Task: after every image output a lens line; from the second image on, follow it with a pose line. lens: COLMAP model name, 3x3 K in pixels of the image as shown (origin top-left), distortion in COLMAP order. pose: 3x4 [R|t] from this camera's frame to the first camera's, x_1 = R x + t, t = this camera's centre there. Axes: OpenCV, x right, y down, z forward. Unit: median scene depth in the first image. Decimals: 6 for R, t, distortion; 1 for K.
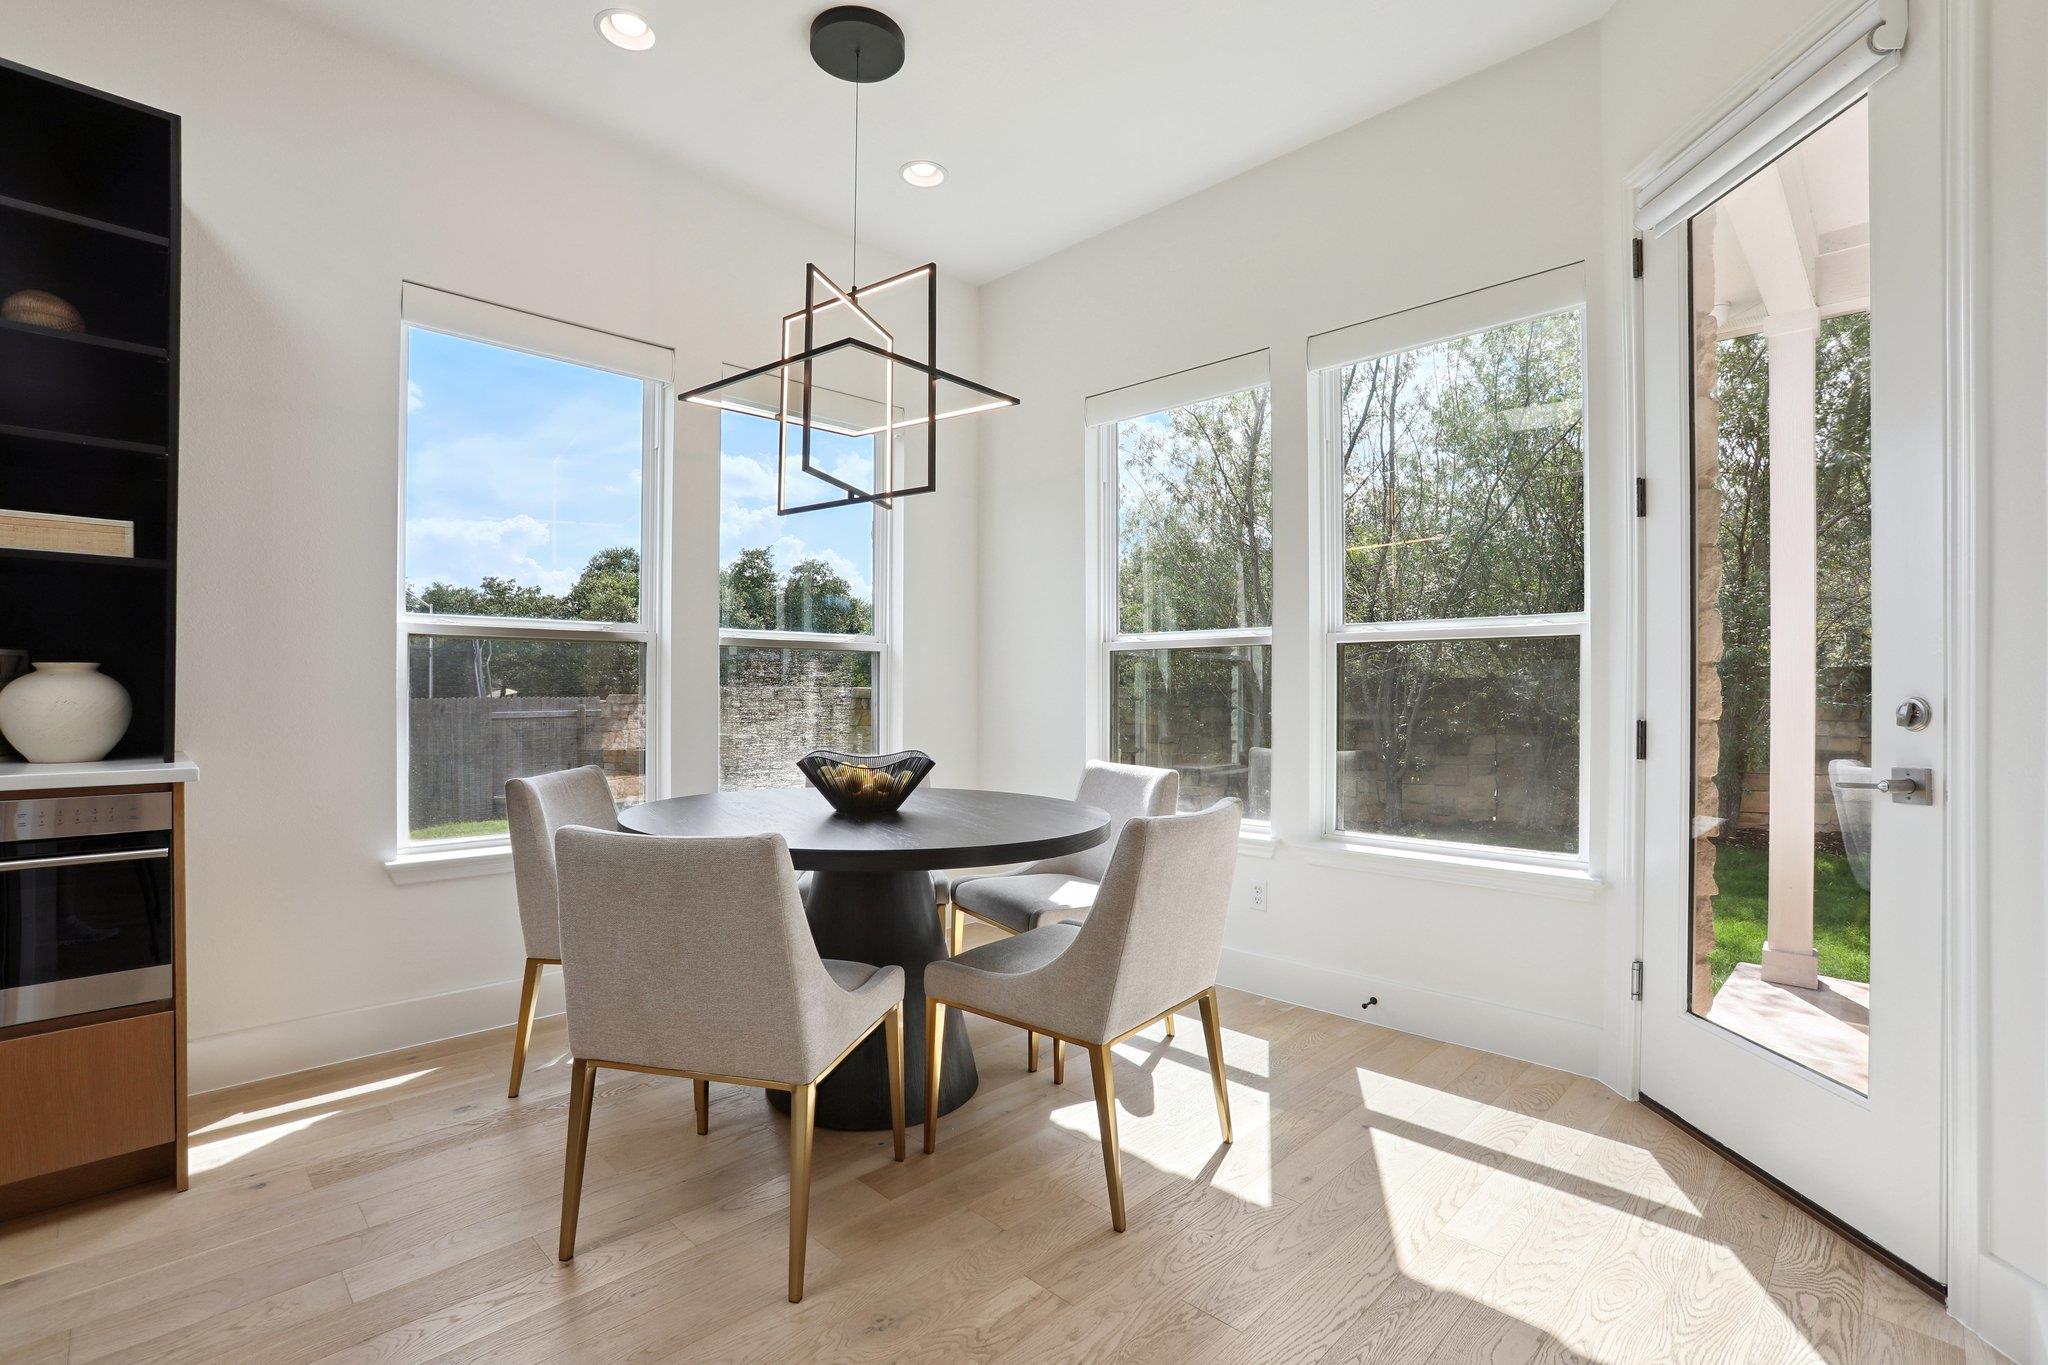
lens RADIAL K [[938.0, 0, 1020.8], [0, 938.0, 684.1], [0, 0, 1]] dist [-0.061989, 0.029579]
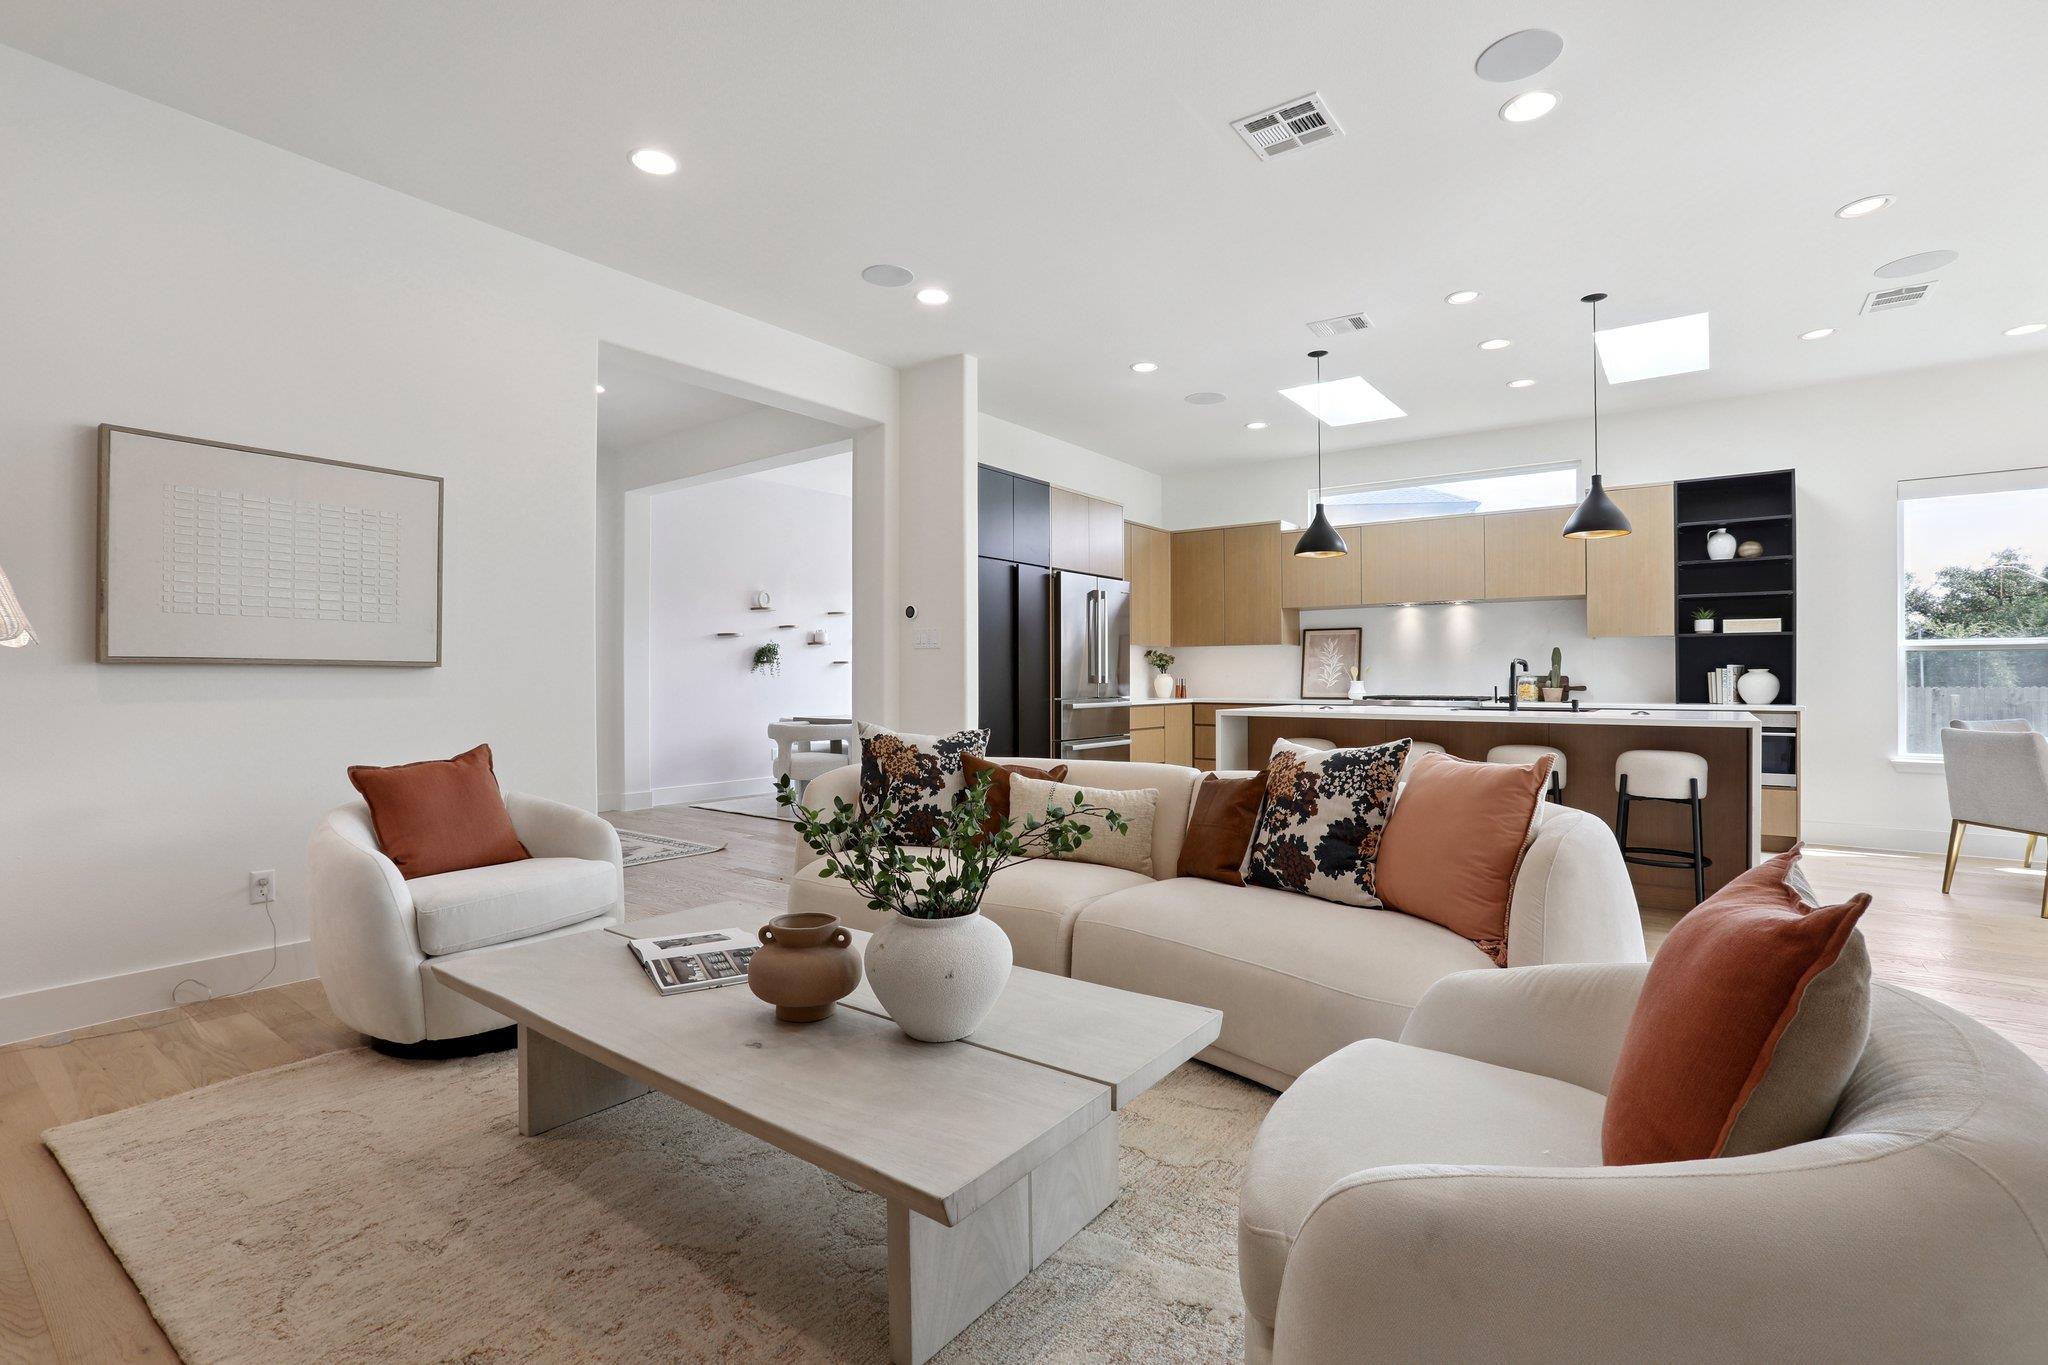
lens RADIAL K [[938.0, 0, 1020.8], [0, 938.0, 684.1], [0, 0, 1]] dist [-0.061989, 0.029579]
pose [[0.129612, -0.003540, -0.991558, 1.495895], [0.010925, 0.999938, -0.002141, 0.002915], [0.991505, -0.010555, 0.129643, -1.682171]]
